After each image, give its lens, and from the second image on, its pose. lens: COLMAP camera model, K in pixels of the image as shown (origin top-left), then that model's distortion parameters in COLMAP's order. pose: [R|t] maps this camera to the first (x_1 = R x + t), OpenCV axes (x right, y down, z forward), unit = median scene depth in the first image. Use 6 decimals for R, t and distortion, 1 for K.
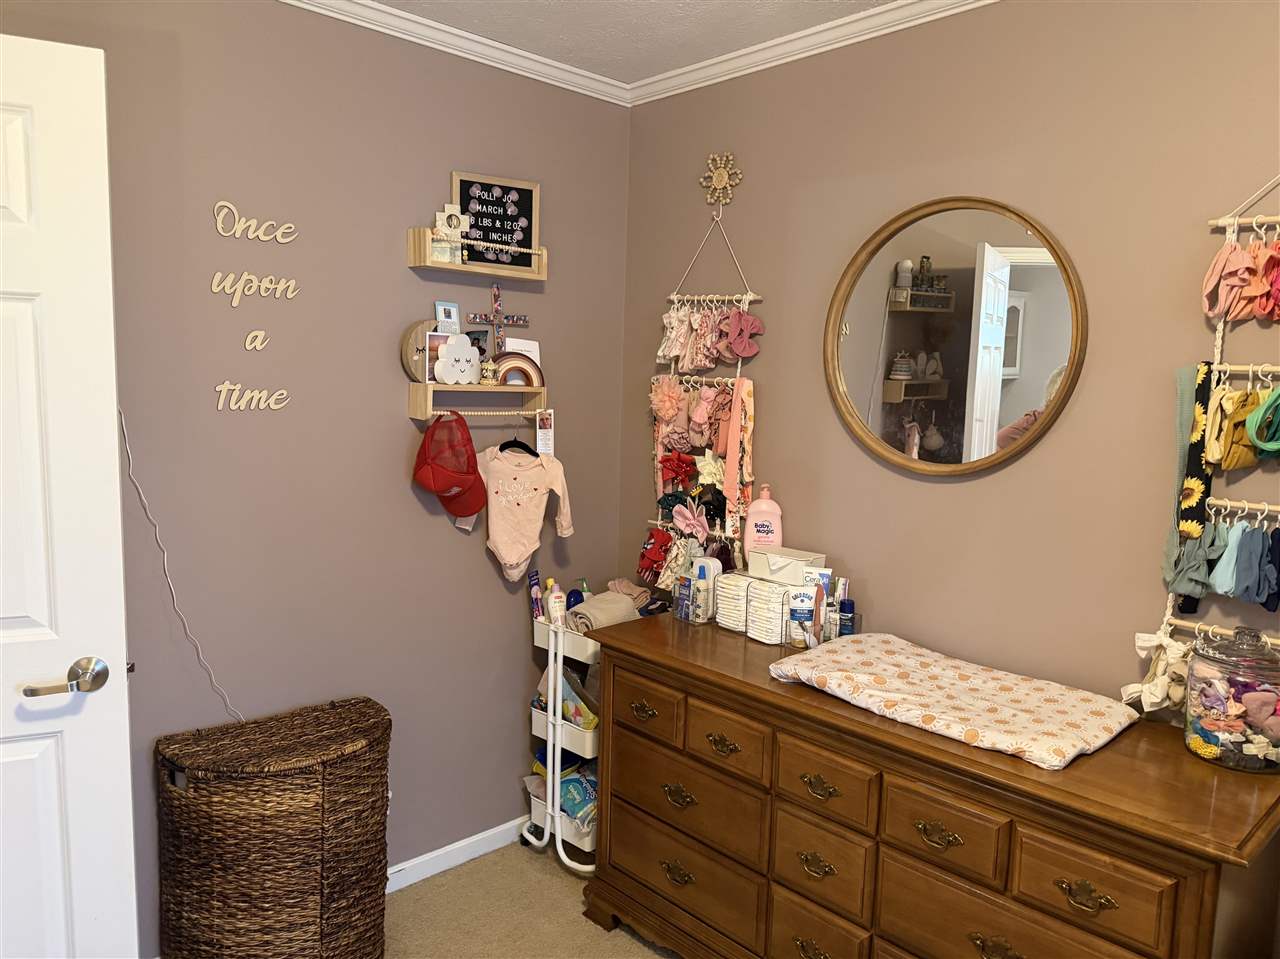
lens RADIAL K [[907.4, 0, 637.8], [0, 907.4, 485.7], [0, 0, 1]] dist [0.045912, -0.044658]
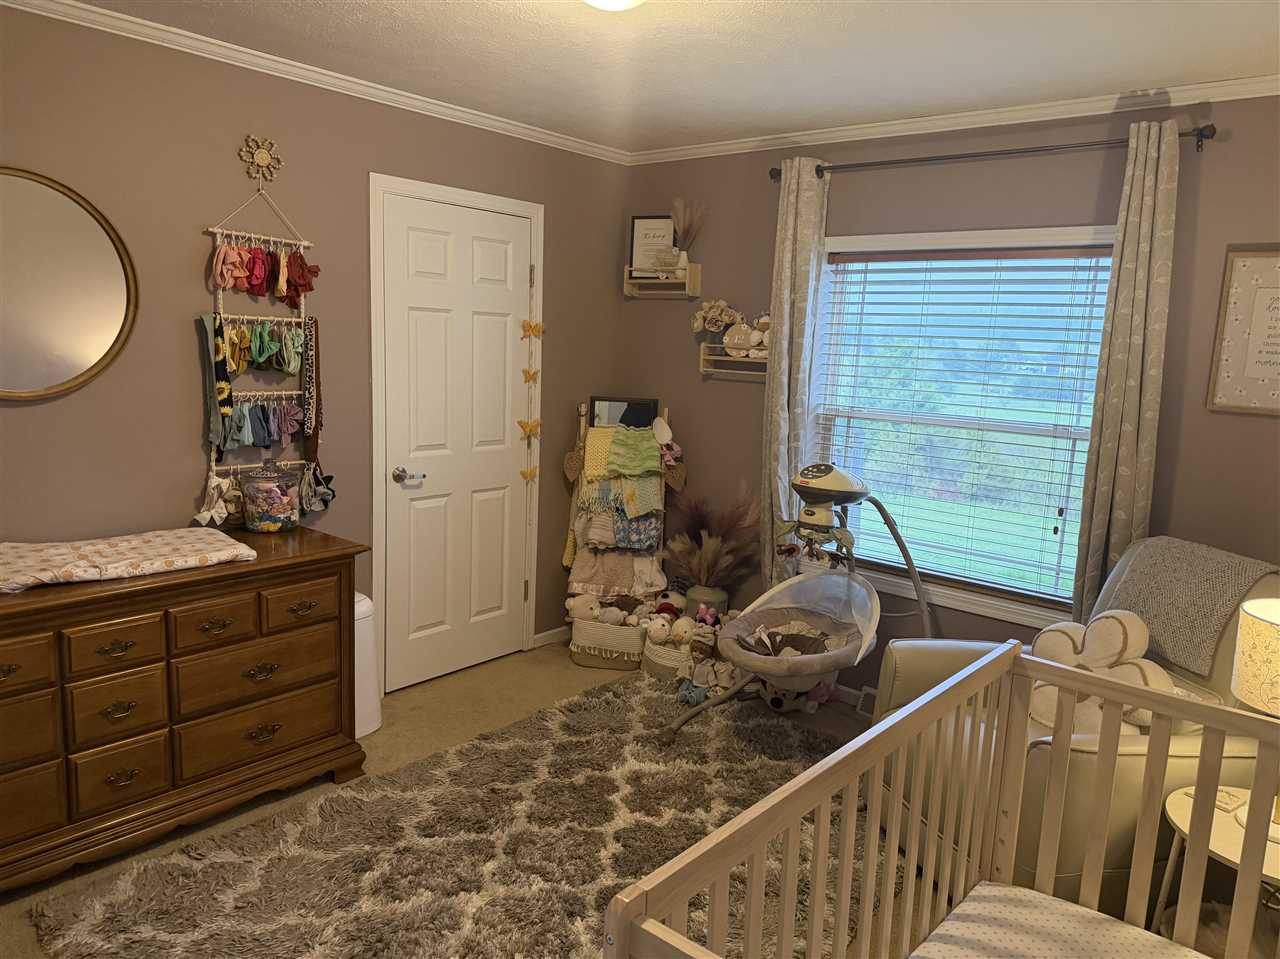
lens RADIAL K [[907.4, 0, 641.7], [0, 907.4, 479.4], [0, 0, 1]] dist [0.045912, -0.044658]
pose [[-0.107949, -0.172838, 0.979017, -1.179166], [0.069159, 0.981080, 0.180828, -0.083611], [-0.991748, 0.087228, -0.093953, 0.404779]]
